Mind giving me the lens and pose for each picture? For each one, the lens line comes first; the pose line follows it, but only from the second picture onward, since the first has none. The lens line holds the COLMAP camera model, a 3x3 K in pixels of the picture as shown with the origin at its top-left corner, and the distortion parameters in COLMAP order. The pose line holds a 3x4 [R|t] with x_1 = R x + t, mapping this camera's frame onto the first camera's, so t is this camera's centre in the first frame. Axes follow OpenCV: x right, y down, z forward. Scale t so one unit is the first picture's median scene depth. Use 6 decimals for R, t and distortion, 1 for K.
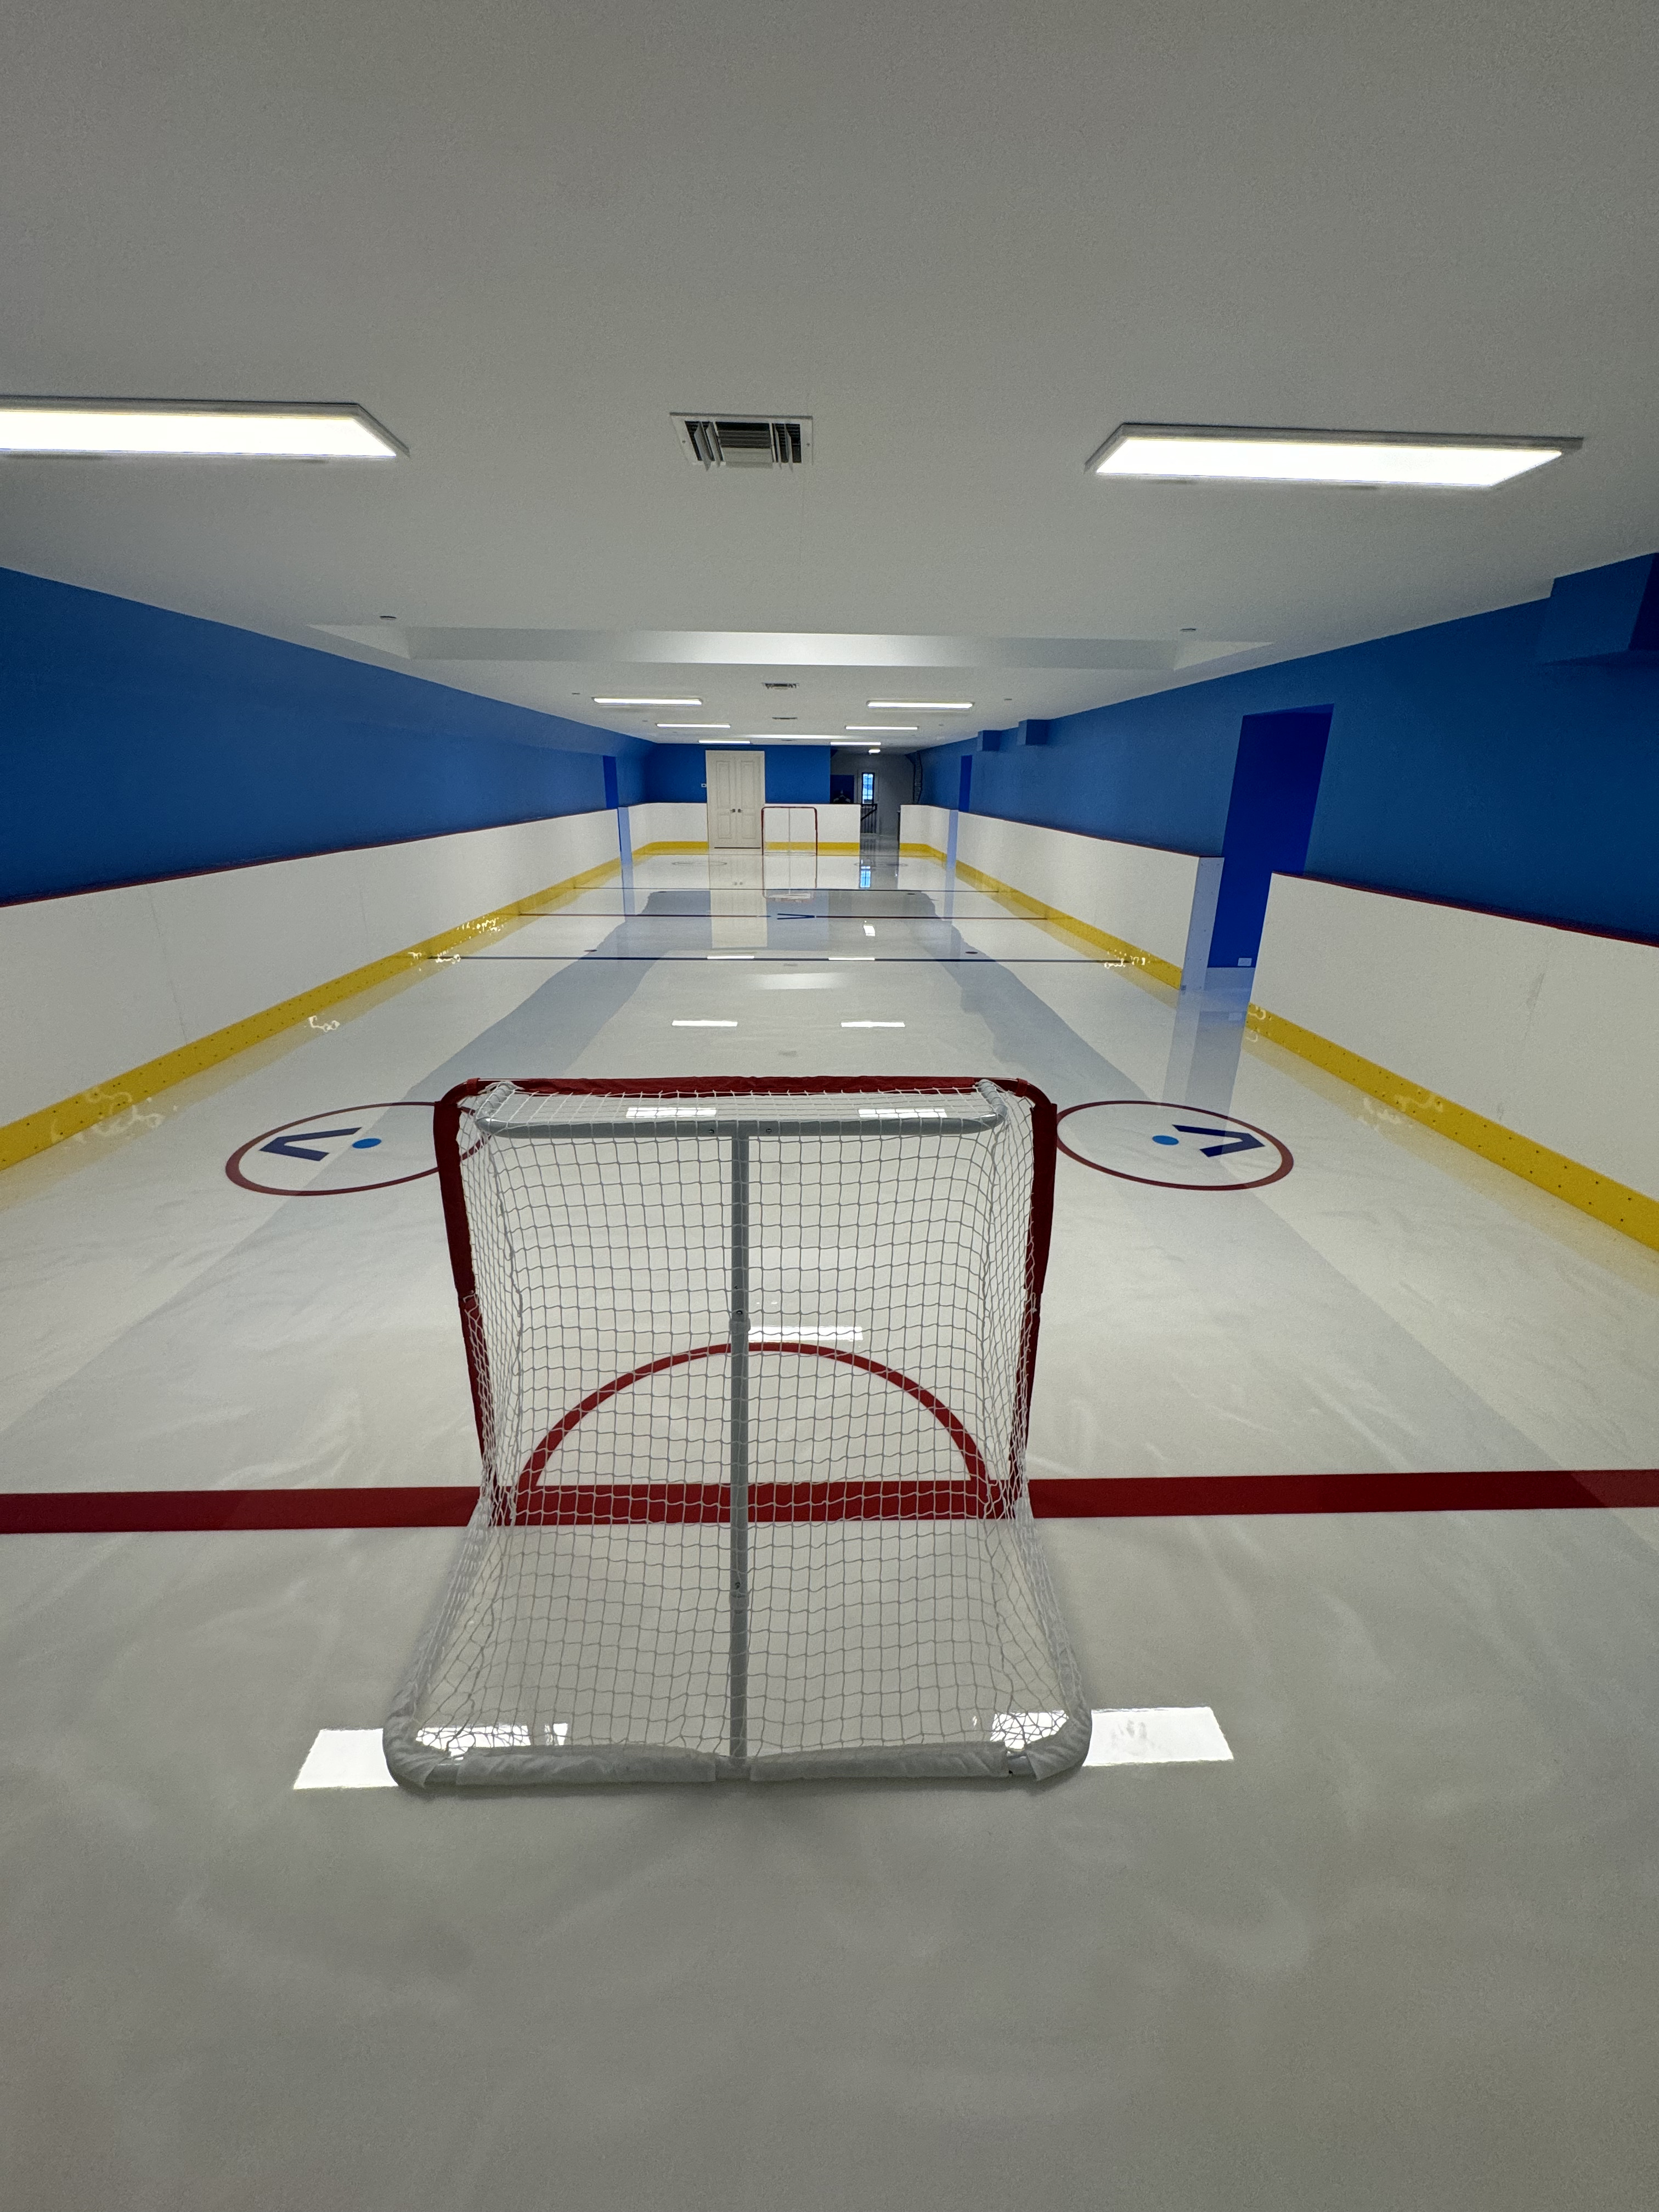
lens RADIAL K [[888.0, 0, 820.8], [0, 888.0, 1110.9], [0, 0, 1]] dist [-0.003714, 0.001393]
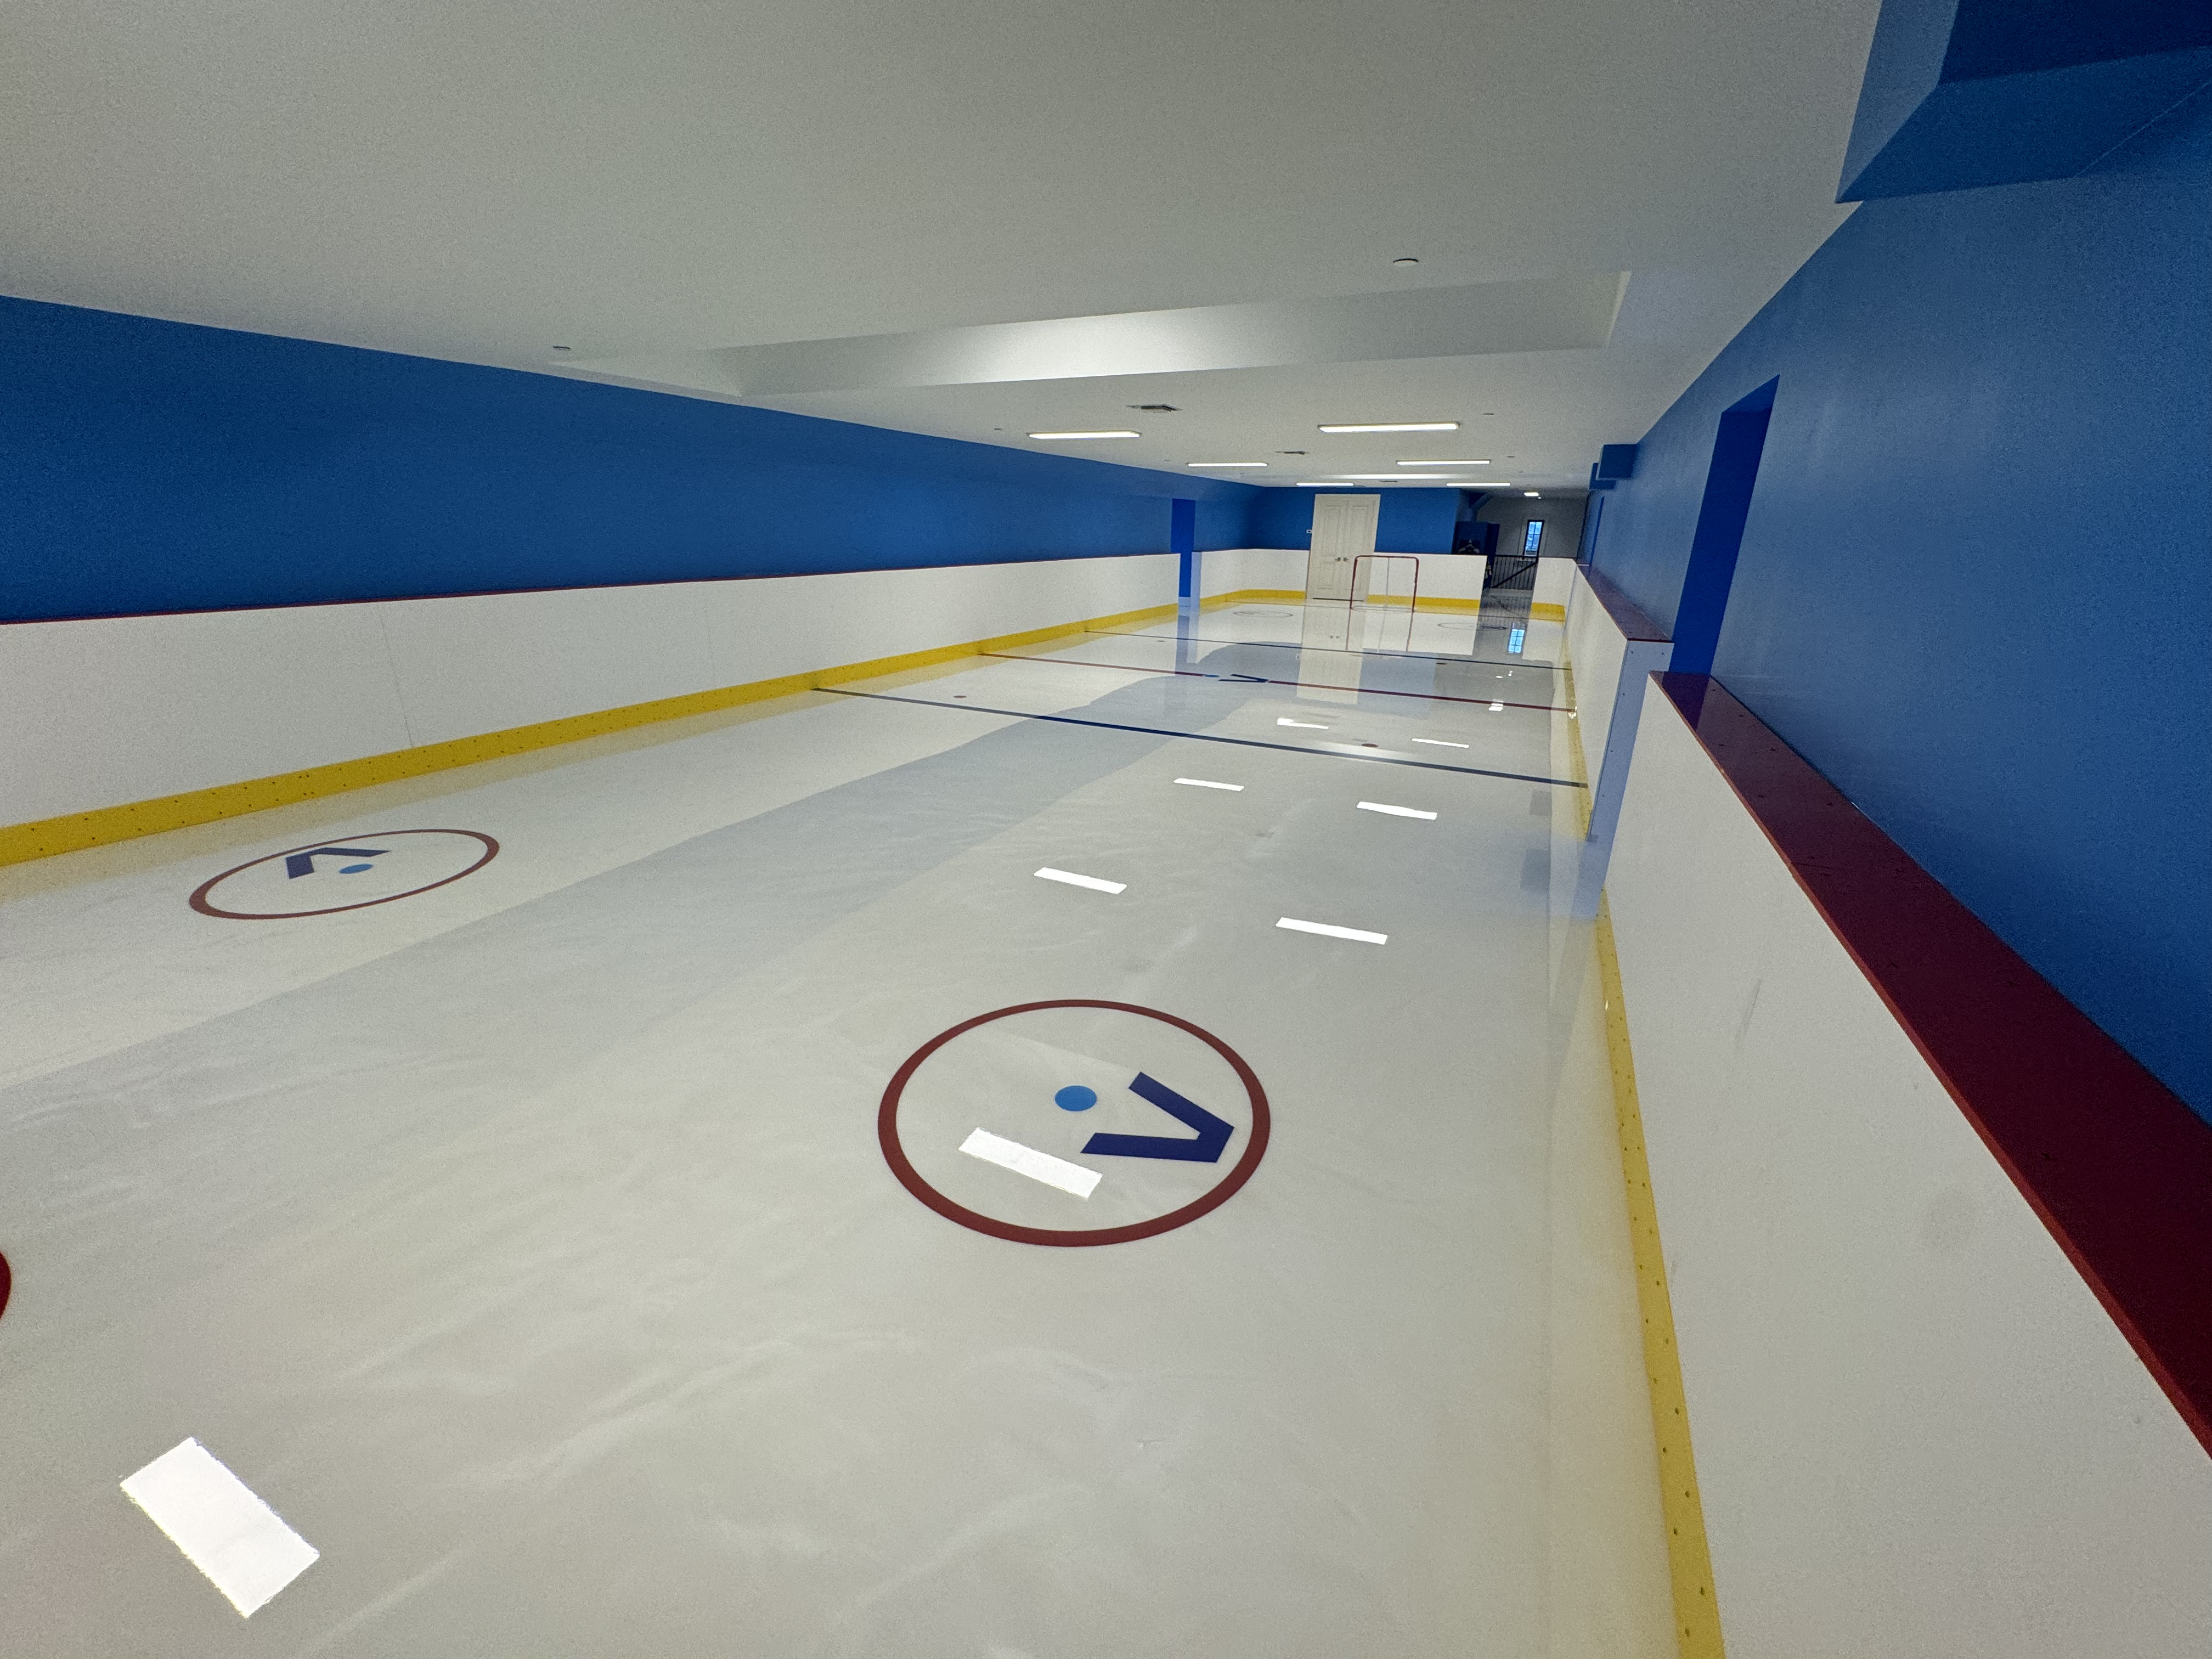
lens RADIAL K [[888.0, 0, 1099.6], [0, 888.0, 818.8], [0, 0, 1]] dist [-0.003714, 0.001393]
pose [[0.885558, 0.151862, -0.439005, 0.455260], [-0.169899, 0.985460, -0.001826, -0.110580], [0.432345, 0.076204, 0.898483, 0.325731]]
